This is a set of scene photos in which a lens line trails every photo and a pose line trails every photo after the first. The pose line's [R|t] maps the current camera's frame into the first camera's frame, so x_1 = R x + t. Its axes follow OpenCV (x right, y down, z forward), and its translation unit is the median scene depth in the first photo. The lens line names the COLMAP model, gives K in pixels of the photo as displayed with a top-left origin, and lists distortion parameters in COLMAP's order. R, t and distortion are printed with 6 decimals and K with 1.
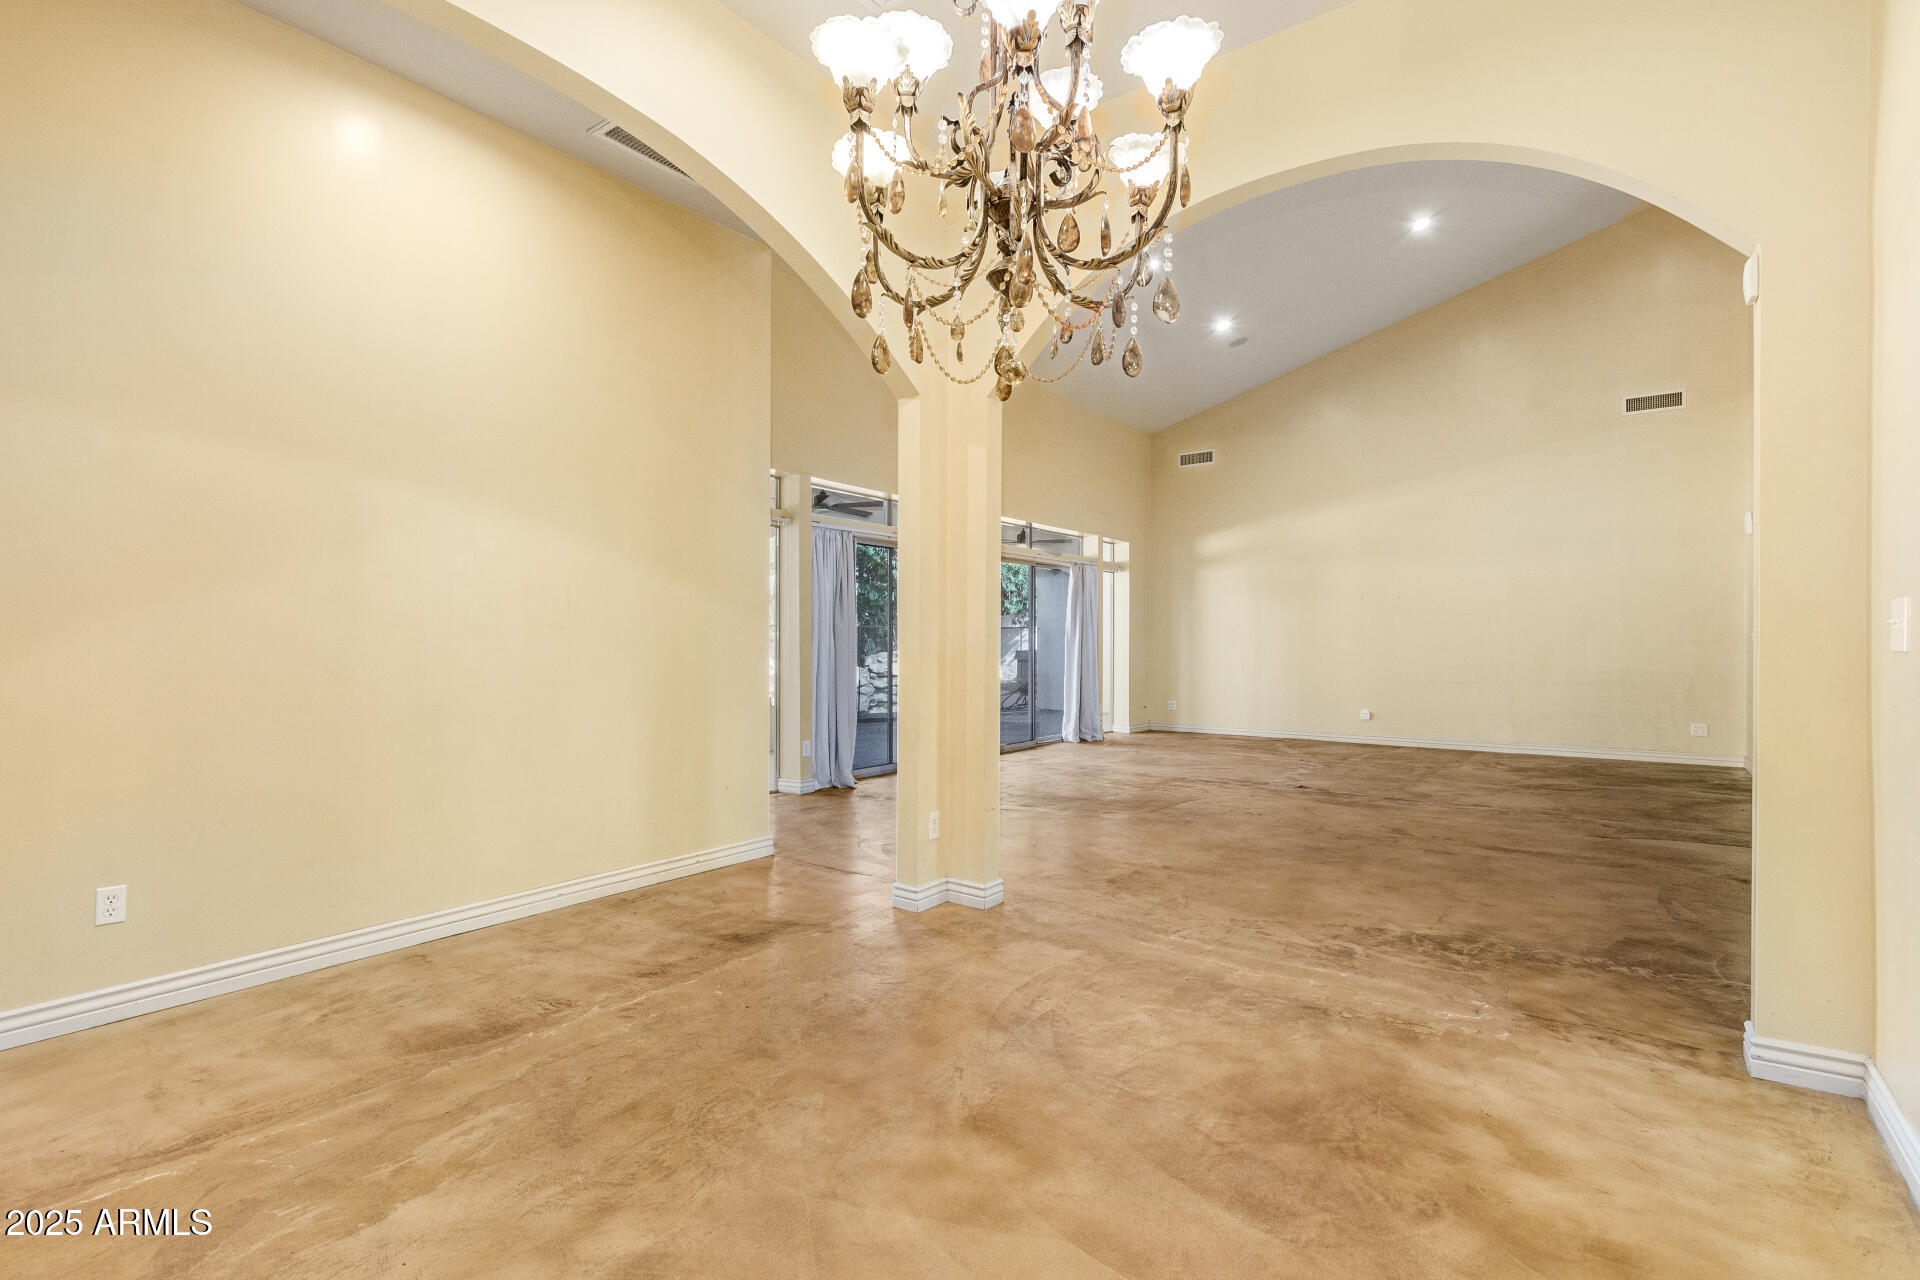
lens RADIAL K [[884.3, 0, 966.7], [0, 884.3, 648.5], [0, 0, 1]] dist [0.000382, -0.000624]
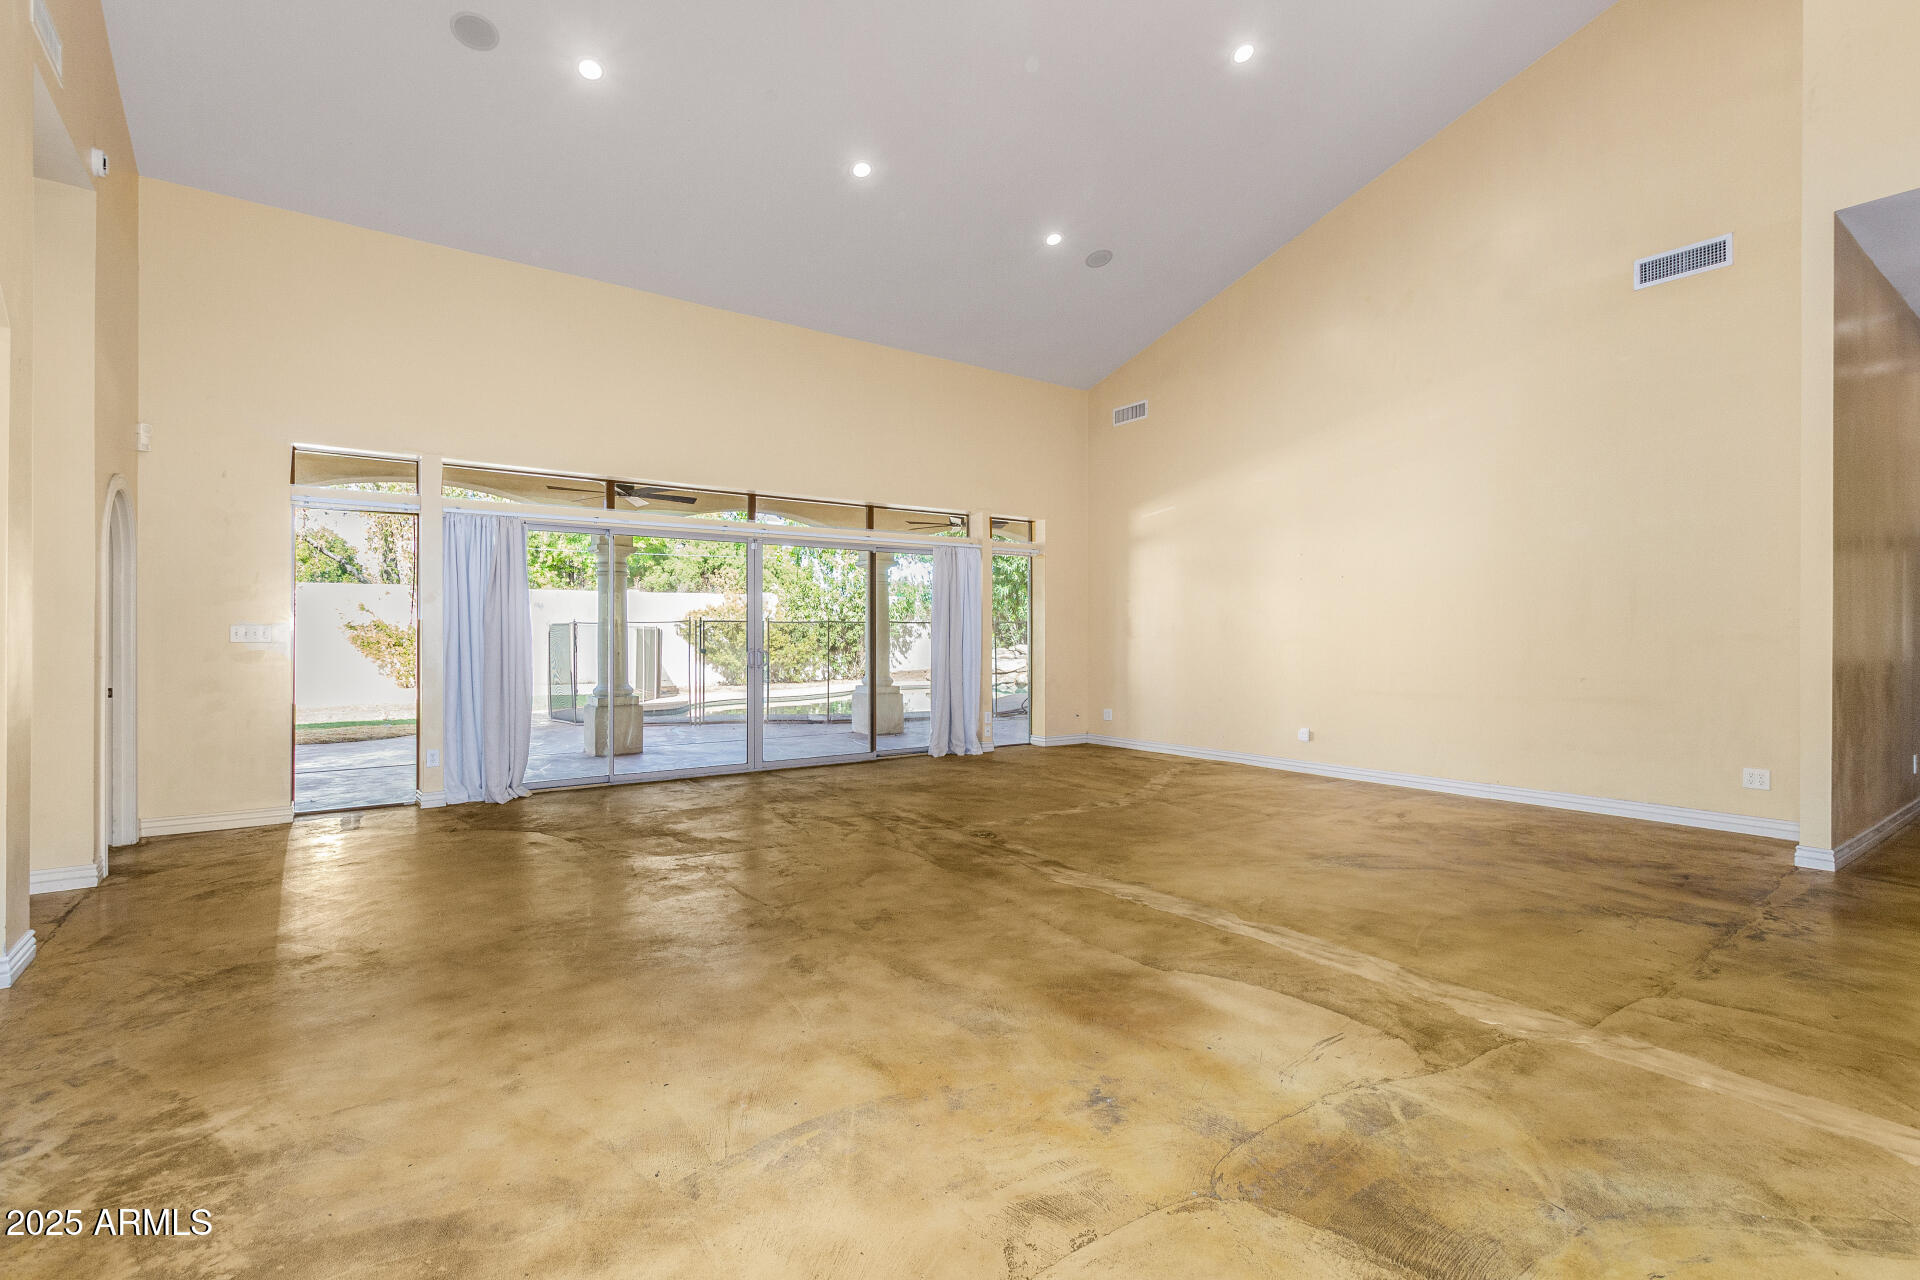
lens RADIAL K [[884.3, 0, 957.9], [0, 884.3, 631.5], [0, 0, 1]] dist [0.000382, -0.000624]
pose [[0.952184, -0.005475, -0.305476, 1.131025], [0.001648, 0.999917, -0.012787, -0.009863], [0.305521, 0.011673, 0.952114, 0.560623]]
